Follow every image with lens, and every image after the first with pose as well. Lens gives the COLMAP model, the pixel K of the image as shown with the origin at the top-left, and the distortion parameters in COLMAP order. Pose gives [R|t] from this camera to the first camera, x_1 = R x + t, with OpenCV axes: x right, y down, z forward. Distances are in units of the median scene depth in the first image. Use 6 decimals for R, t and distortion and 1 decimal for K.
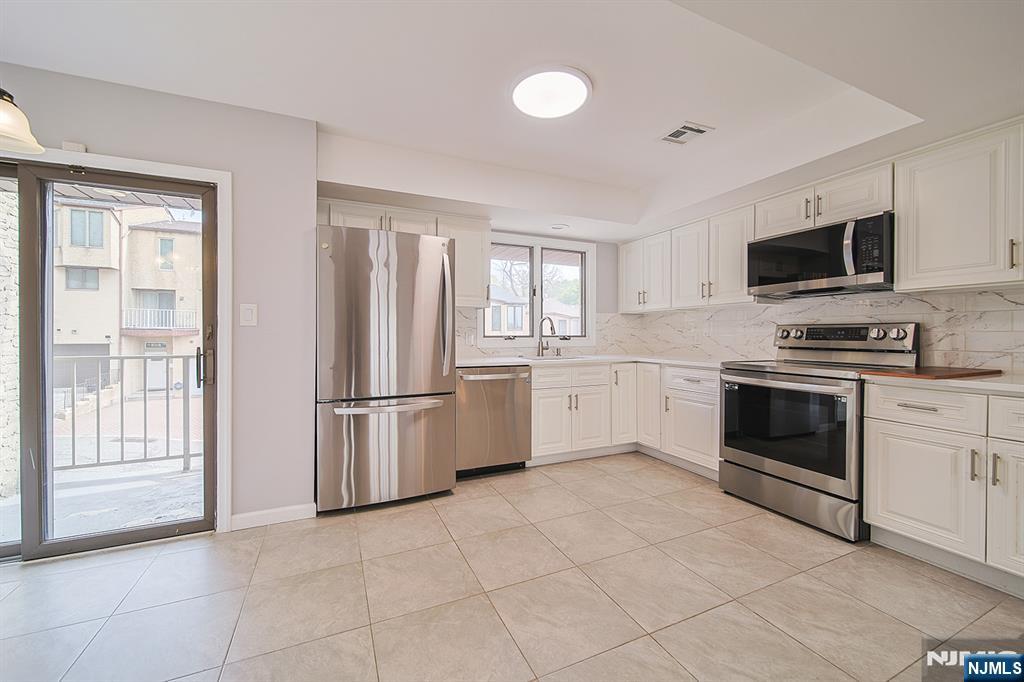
lens RADIAL K [[386.2, 0, 488.6], [0, 386.2, 334.1], [0, 0, 1]] dist [-0.001933, -0.000281]
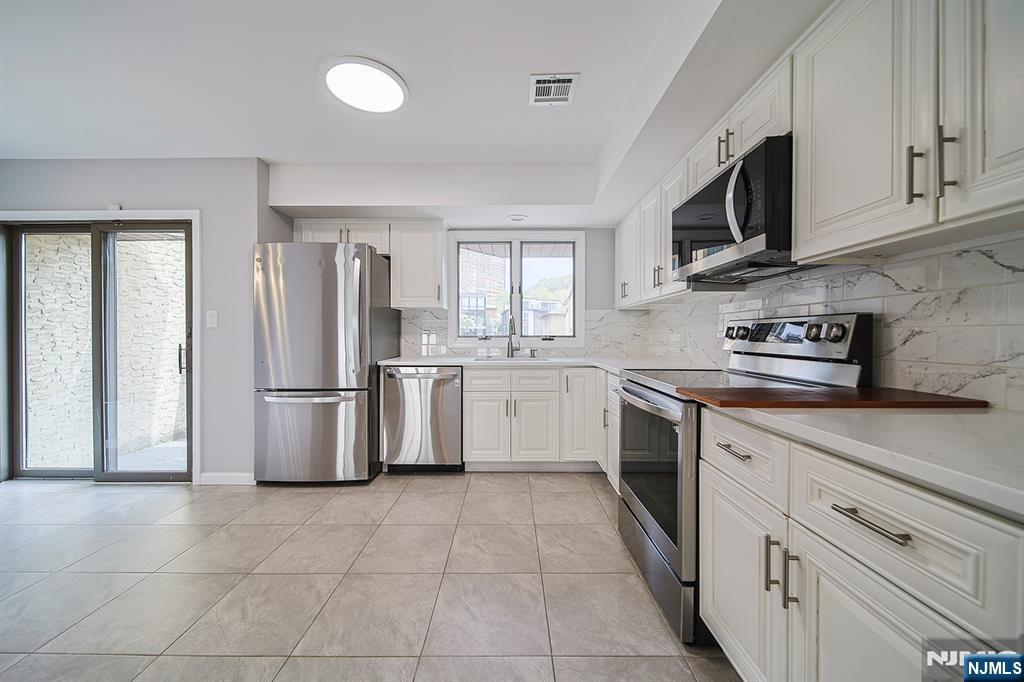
lens RADIAL K [[379.4, 0, 503.9], [0, 379.4, 336.7], [0, 0, 1]] dist [-0.001289, -0.000358]
pose [[0.917500, 0.001403, -0.397733, 0.689570], [0.000390, 0.999990, 0.004428, 0.003457], [0.397735, -0.004218, 0.917491, 0.205945]]
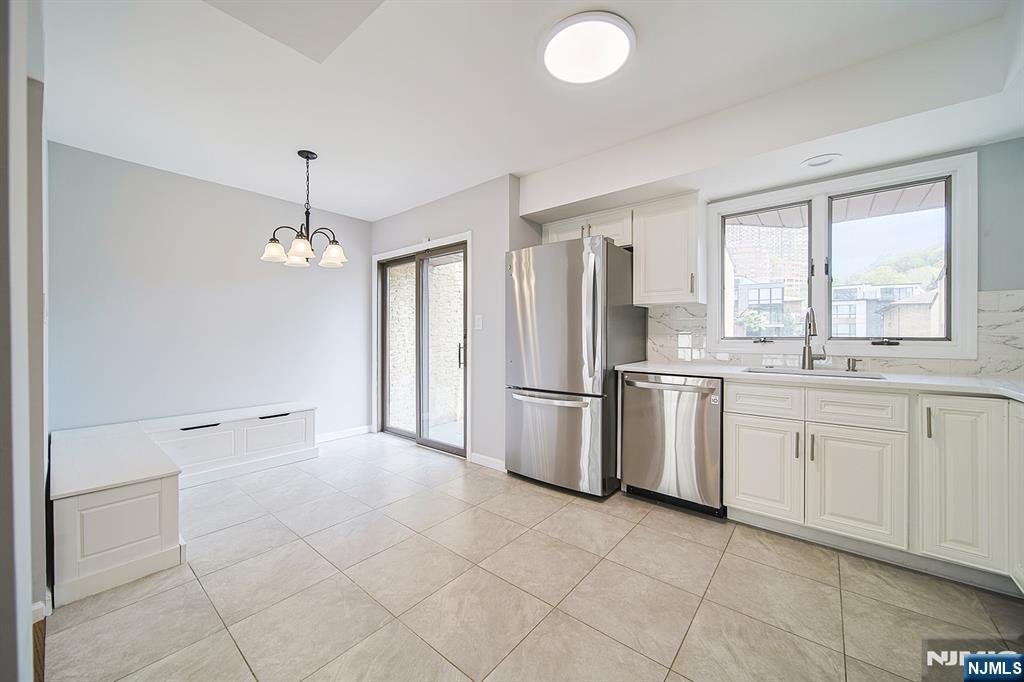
lens RADIAL K [[379.4, 0, 503.9], [0, 379.4, 336.7], [0, 0, 1]] dist [-0.001289, -0.000358]
pose [[0.458476, 0.004029, -0.888697, 0.655875], [0.000869, 0.999987, 0.004981, -0.001327], [0.888706, -0.003056, 0.458467, 0.368372]]
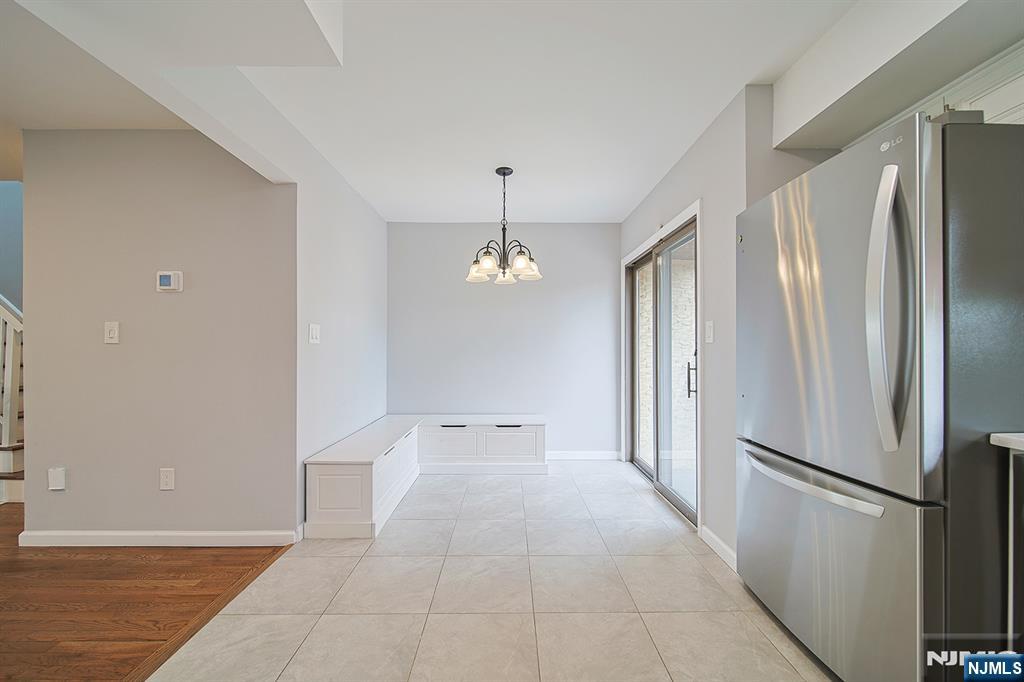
lens RADIAL K [[382.5, 0, 500.8], [0, 382.5, 343.9], [0, 0, 1]] dist [-0.000410, -0.000403]
pose [[-0.376317, -0.010770, -0.926428, 0.447499], [0.002094, 0.999920, -0.012475, -0.007169], [0.926489, -0.006635, -0.376264, 0.779516]]
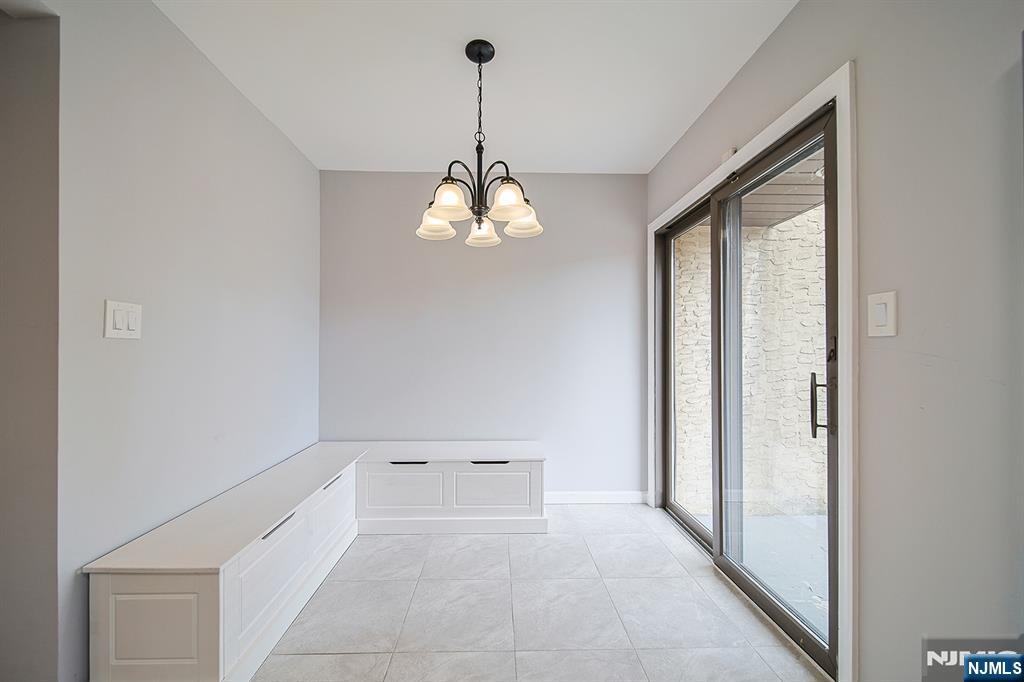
lens RADIAL K [[393.4, 0, 492.8], [0, 393.4, 345.5], [0, 0, 1]] dist [-0.001036, -0.000166]
pose [[-0.365045, -0.007774, -0.930957, 0.037314], [0.002082, 0.999956, -0.009167, -0.005755], [0.930988, -0.005284, -0.365012, 0.639181]]
